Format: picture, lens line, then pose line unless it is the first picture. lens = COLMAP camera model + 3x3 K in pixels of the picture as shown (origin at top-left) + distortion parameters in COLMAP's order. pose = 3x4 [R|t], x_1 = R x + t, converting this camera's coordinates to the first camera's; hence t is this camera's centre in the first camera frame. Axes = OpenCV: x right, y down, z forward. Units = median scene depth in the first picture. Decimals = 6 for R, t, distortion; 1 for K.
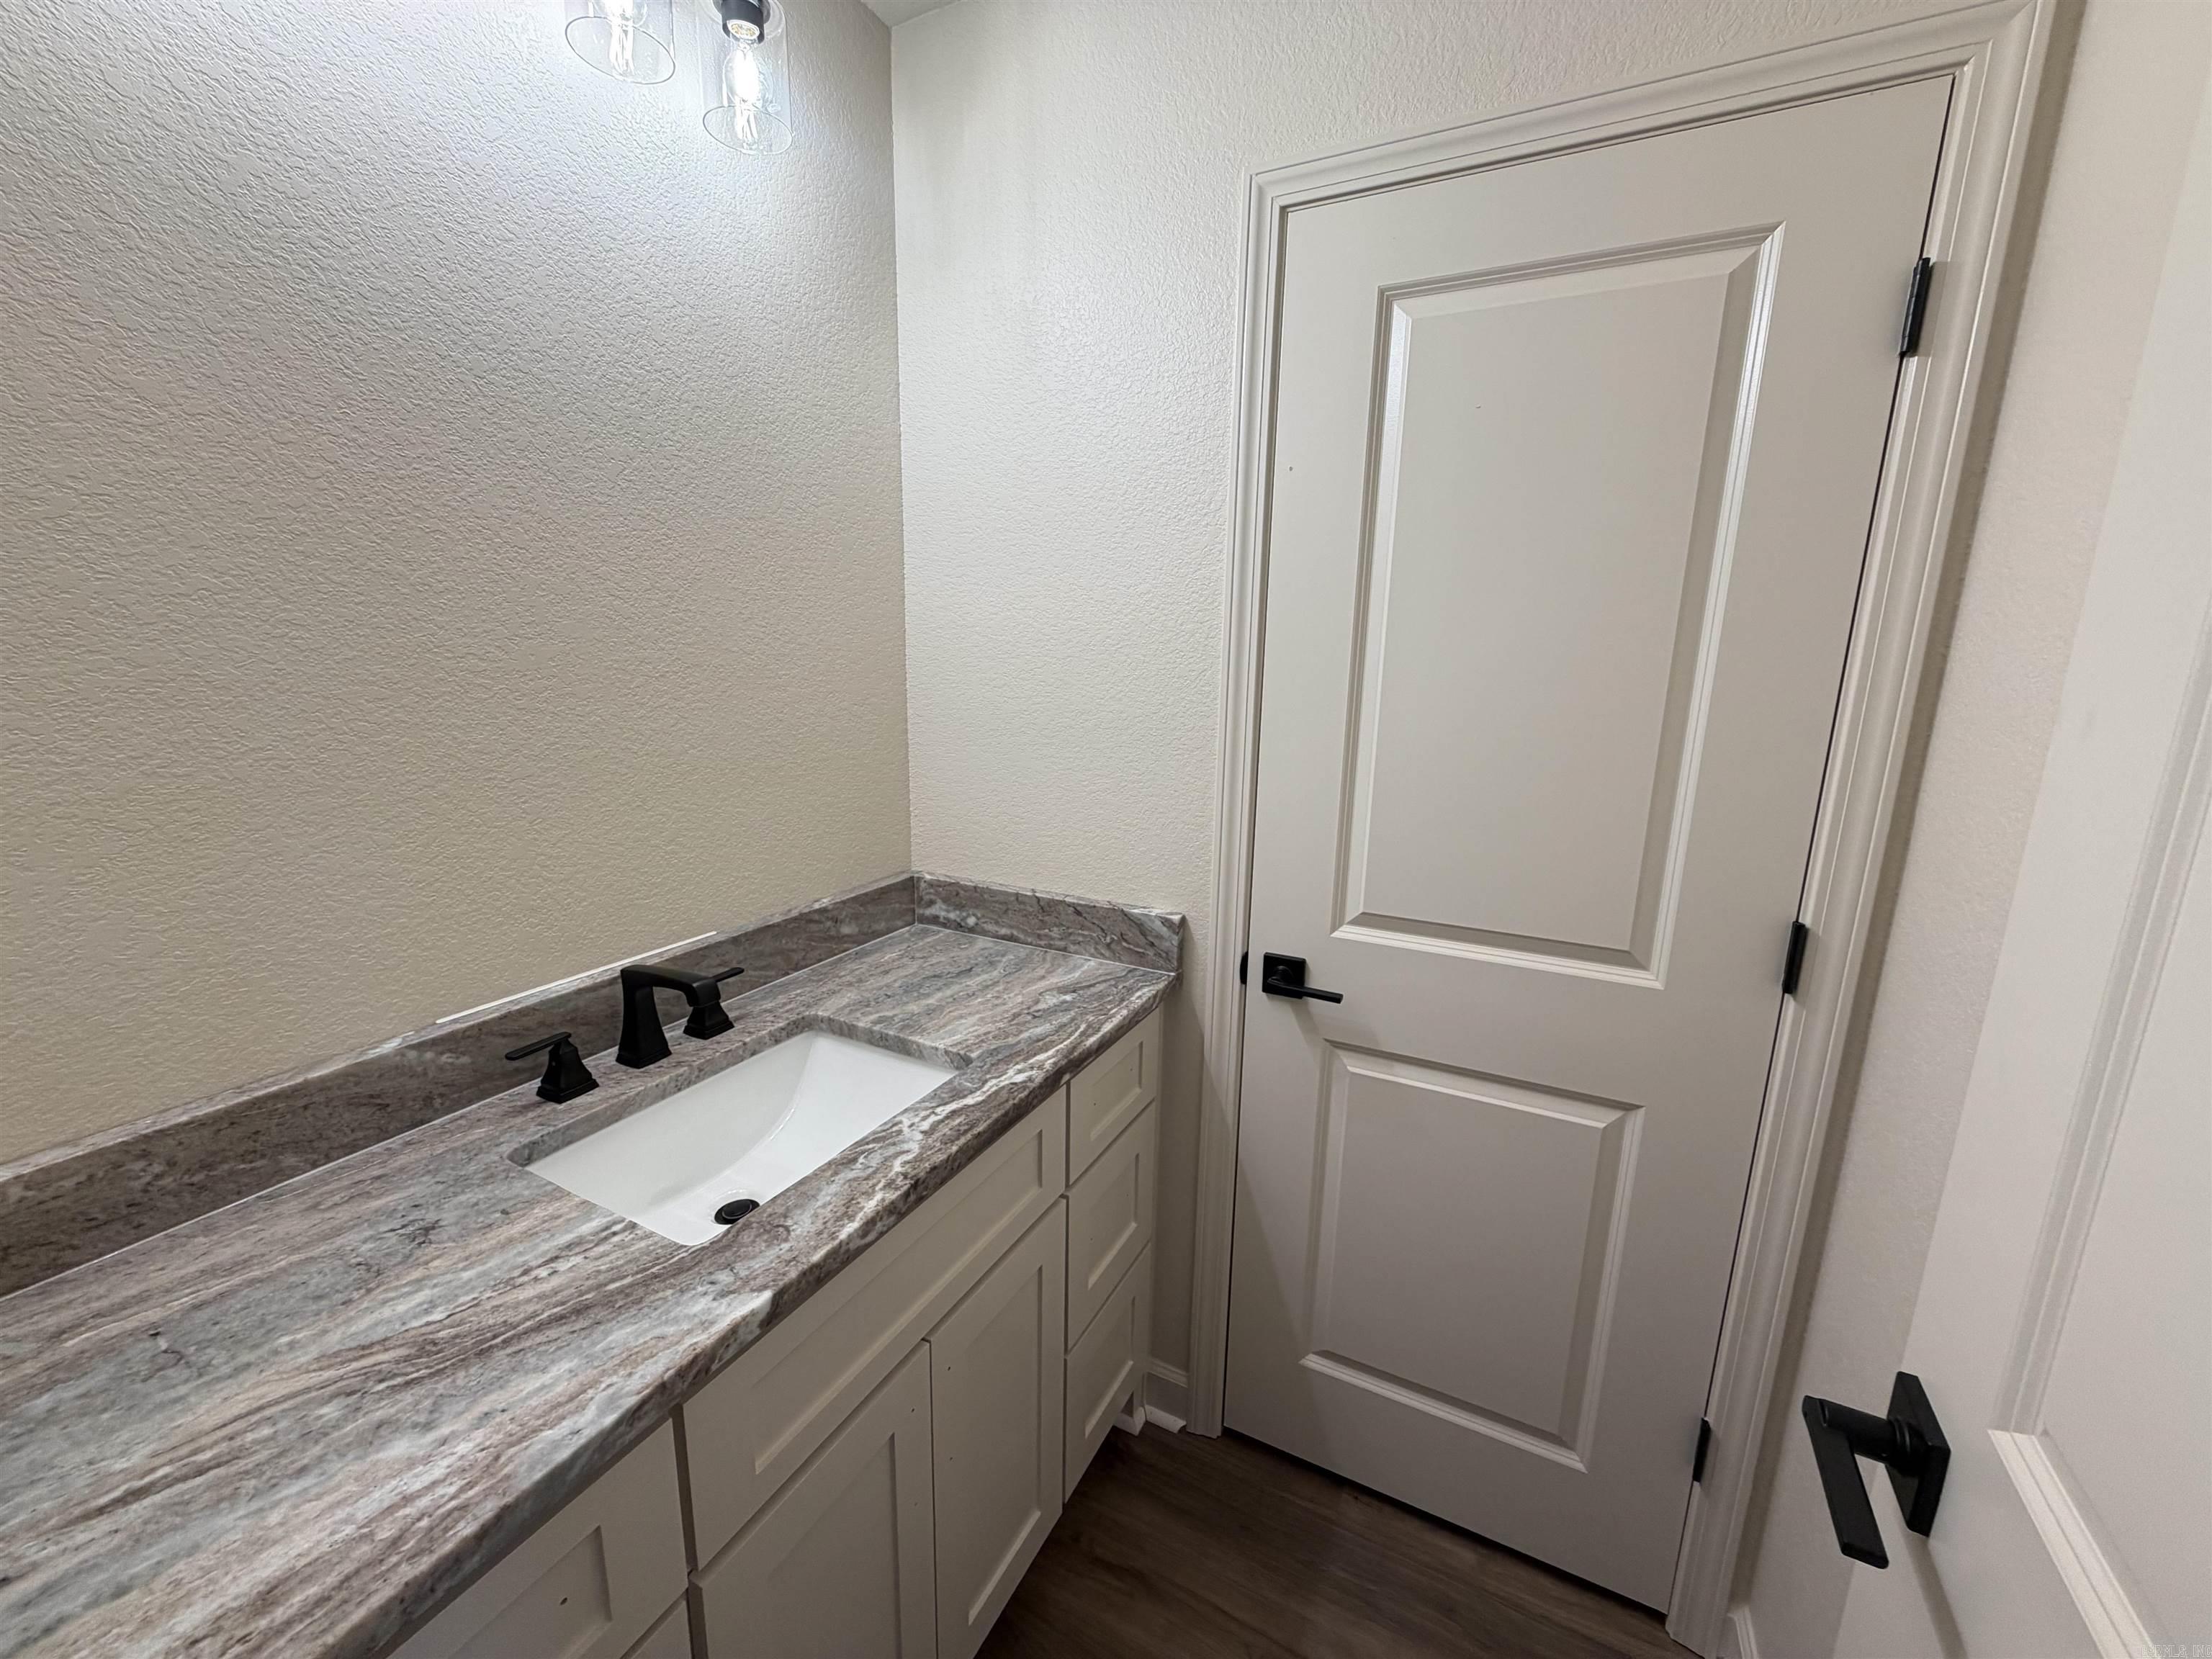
lens RADIAL K [[878.4, 0, 1101.0], [0, 878.4, 827.6], [0, 0, 1]] dist [-0.000220, 0.000593]
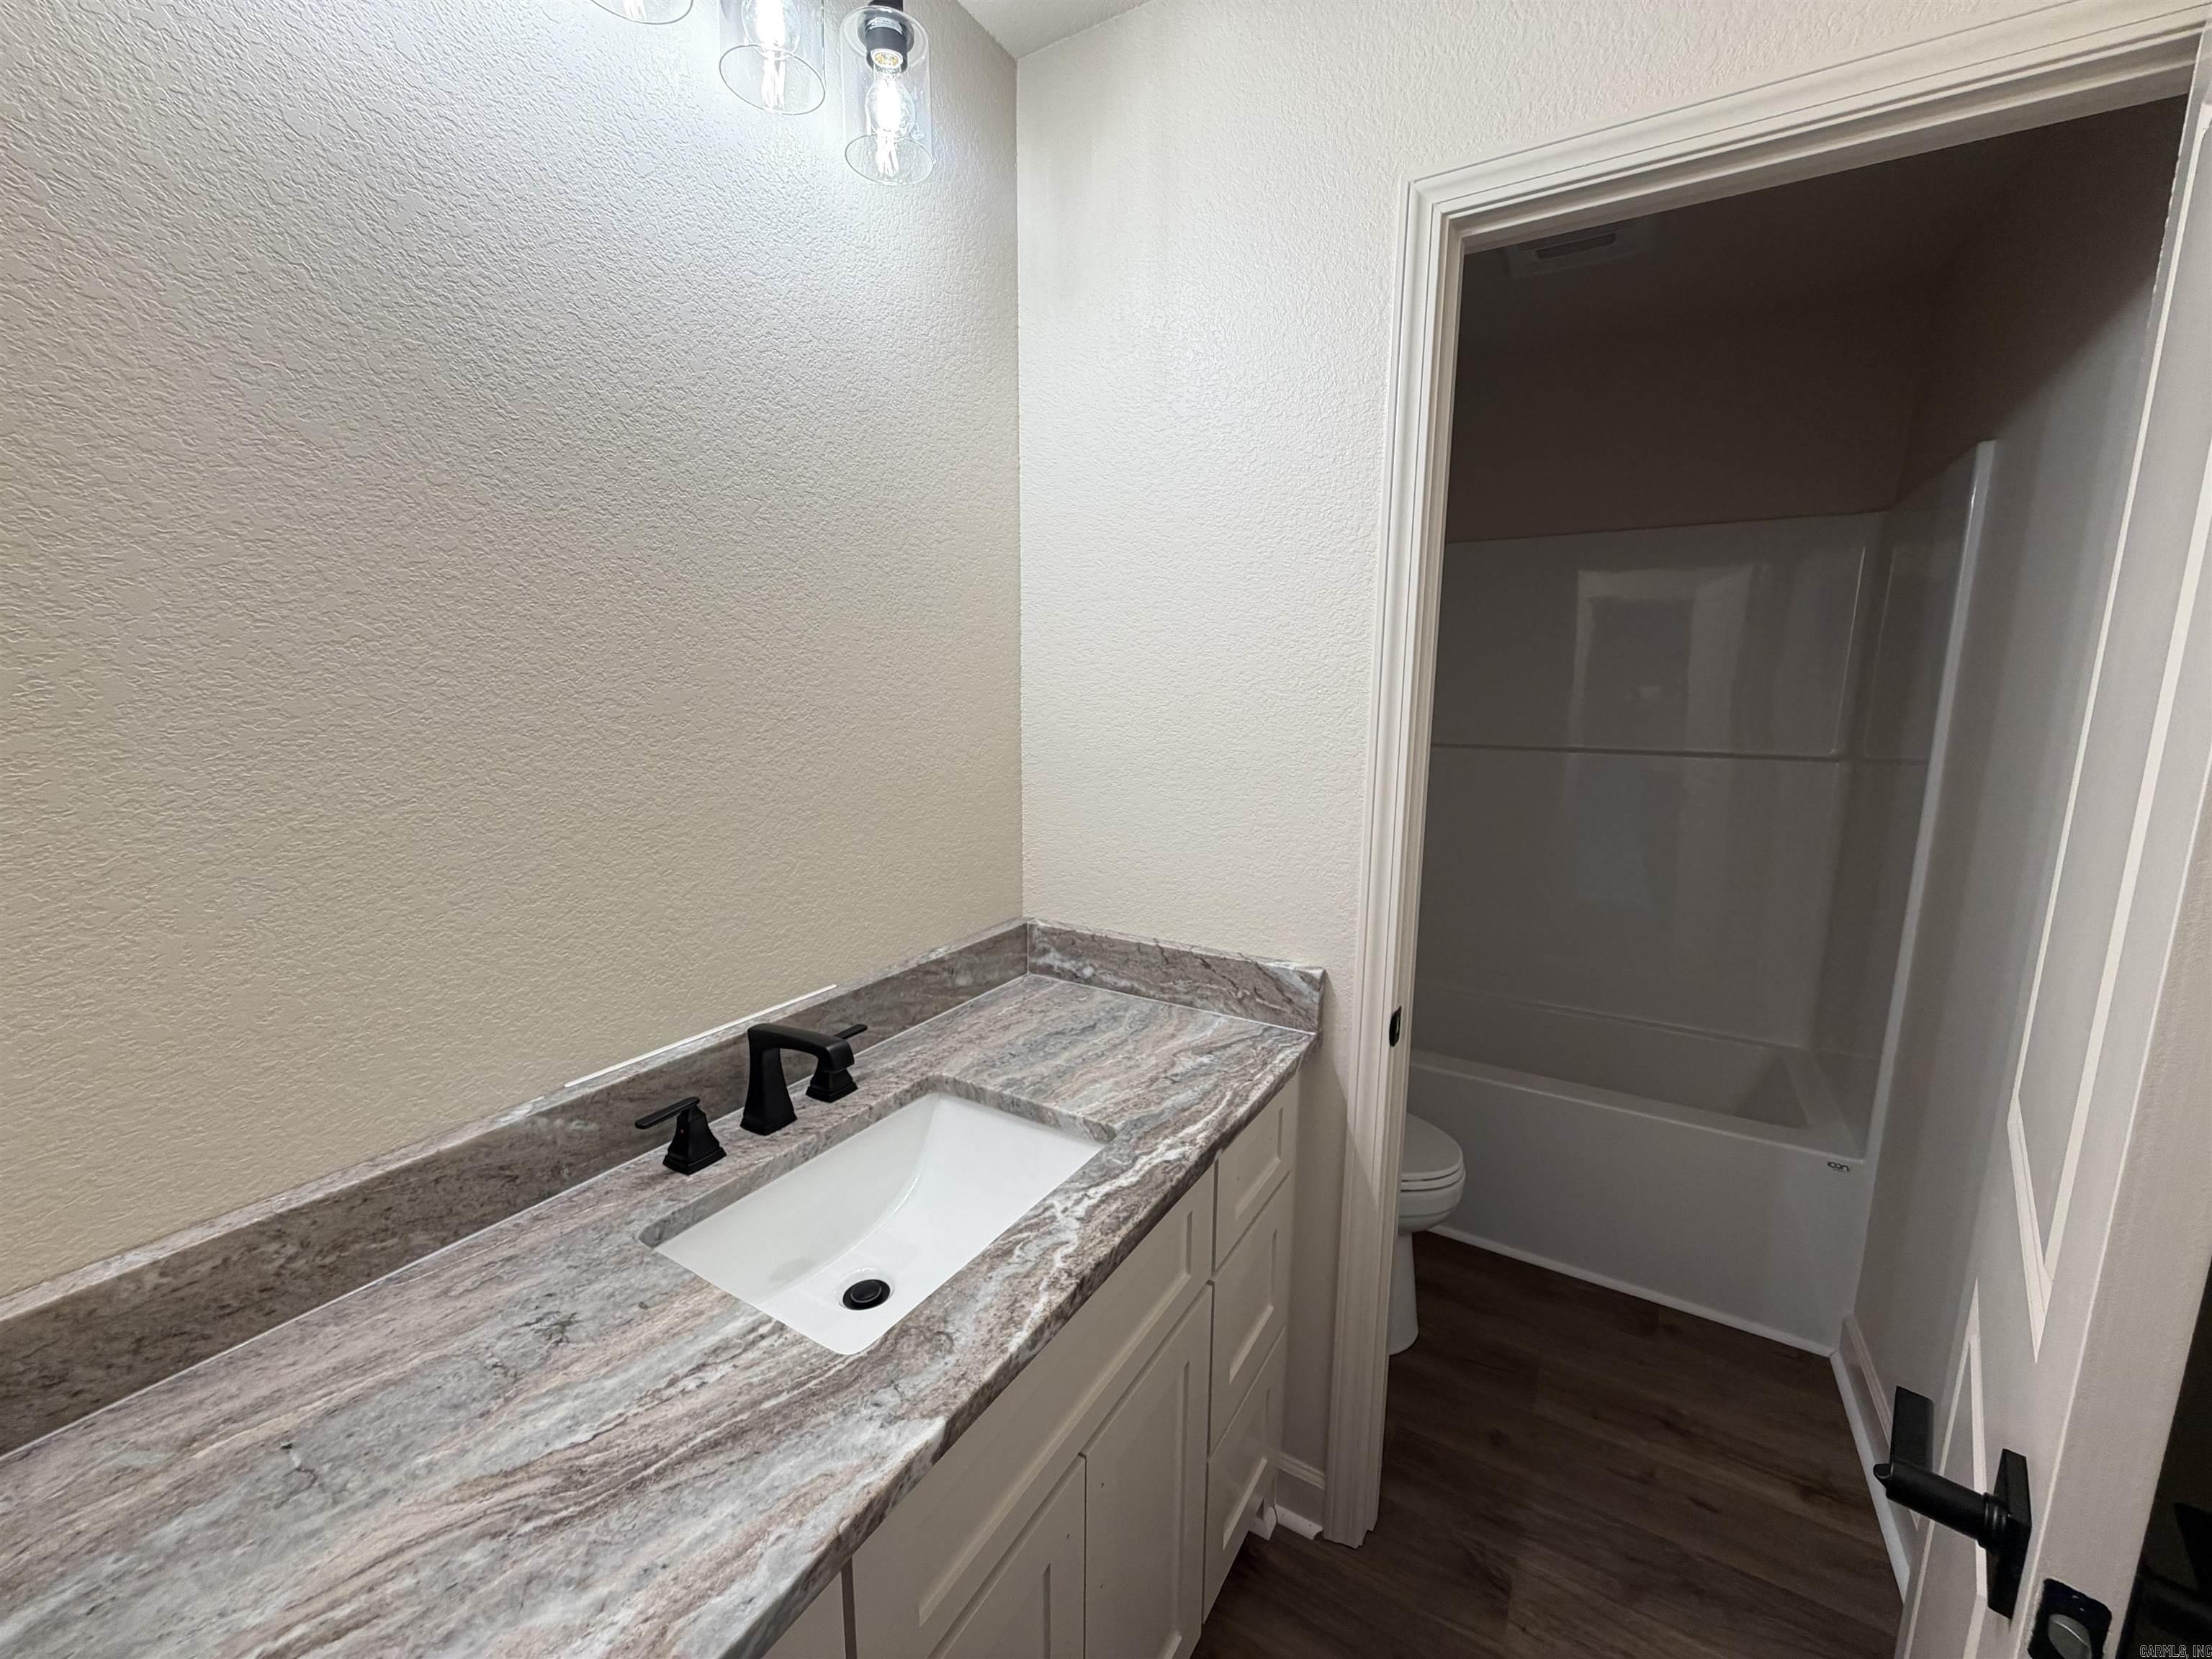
lens RADIAL K [[878.4, 0, 1101.0], [0, 878.4, 827.6], [0, 0, 1]] dist [-0.000220, 0.000593]
pose [[0.997944, -0.001493, -0.064072, -0.142377], [-0.000912, 0.999297, -0.037483, -0.026201], [0.064083, 0.037464, 0.997241, 0.098512]]
